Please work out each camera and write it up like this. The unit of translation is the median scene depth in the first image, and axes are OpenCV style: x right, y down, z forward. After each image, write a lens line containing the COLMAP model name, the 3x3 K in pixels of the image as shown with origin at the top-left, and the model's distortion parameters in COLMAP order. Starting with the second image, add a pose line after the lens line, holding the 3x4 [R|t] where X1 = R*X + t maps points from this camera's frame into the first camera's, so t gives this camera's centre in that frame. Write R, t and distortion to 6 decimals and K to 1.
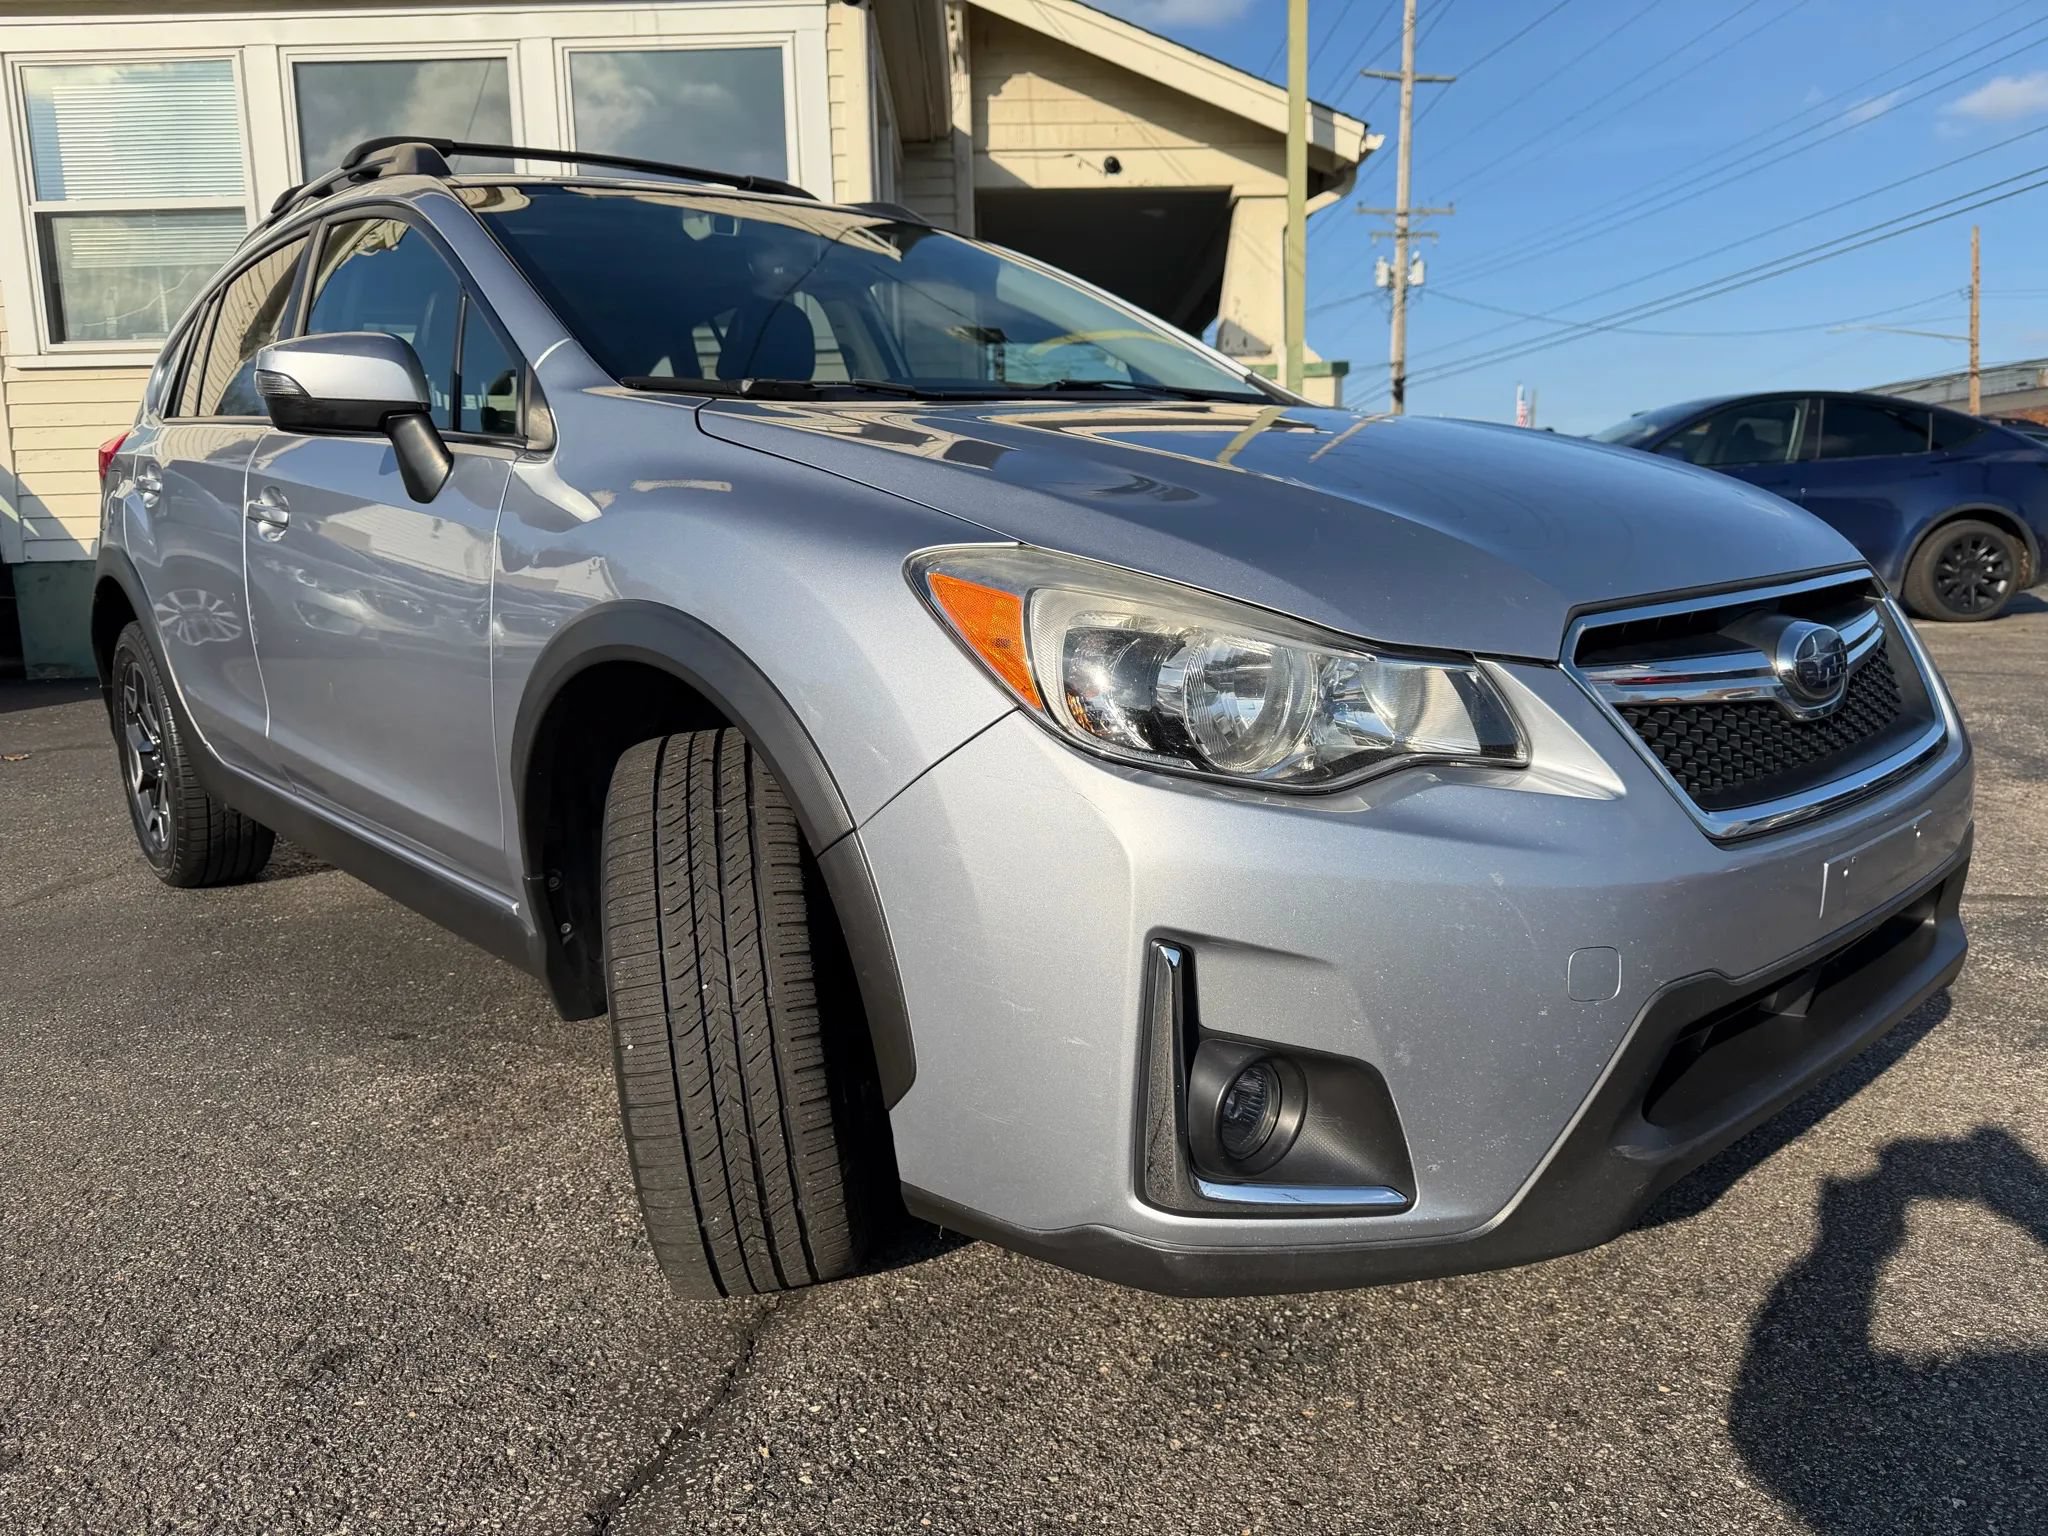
lens RADIAL K [[1505.7, 0, 983.8], [0, 1505.7, 793.5], [0, 0, 1]] dist [-0.006803, -0.003265]
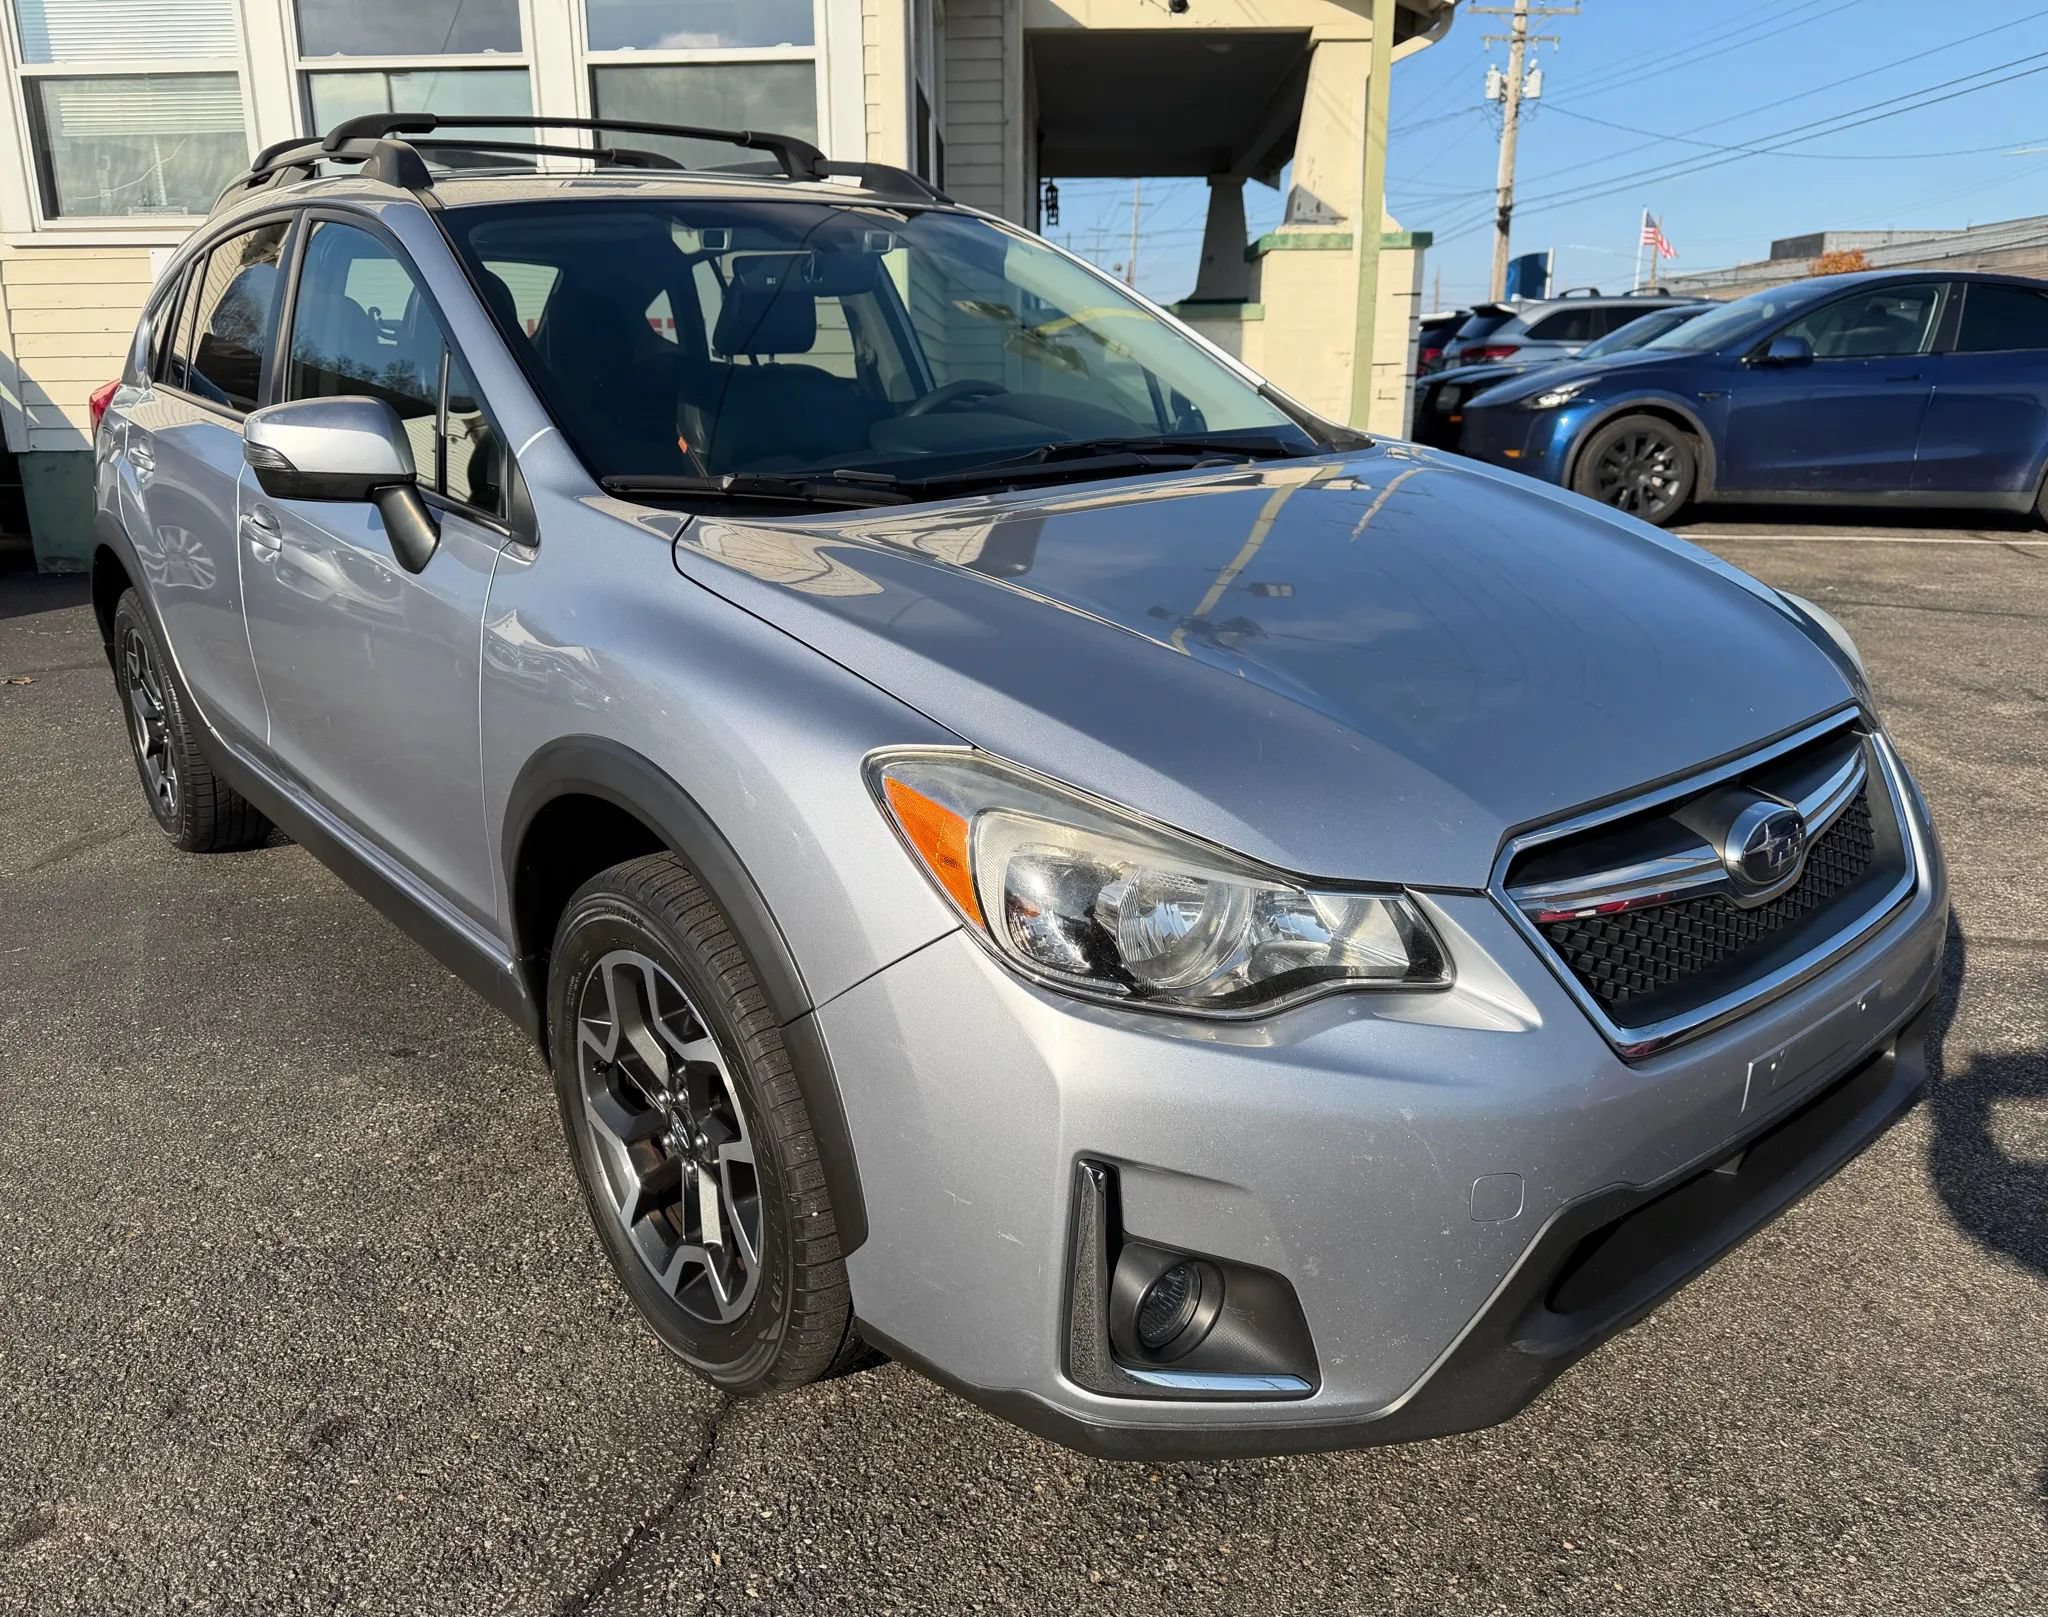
lens RADIAL K [[1602.0, 0, 952.0], [0, 1602.0, 807.7], [0, 0, 1]] dist [-0.000802, -0.010806]
pose [[0.998057, 0.028138, -0.055598, 0.066685], [-0.020881, 0.991679, 0.127032, -0.230080], [0.058710, -0.125624, 0.990339, -0.061240]]
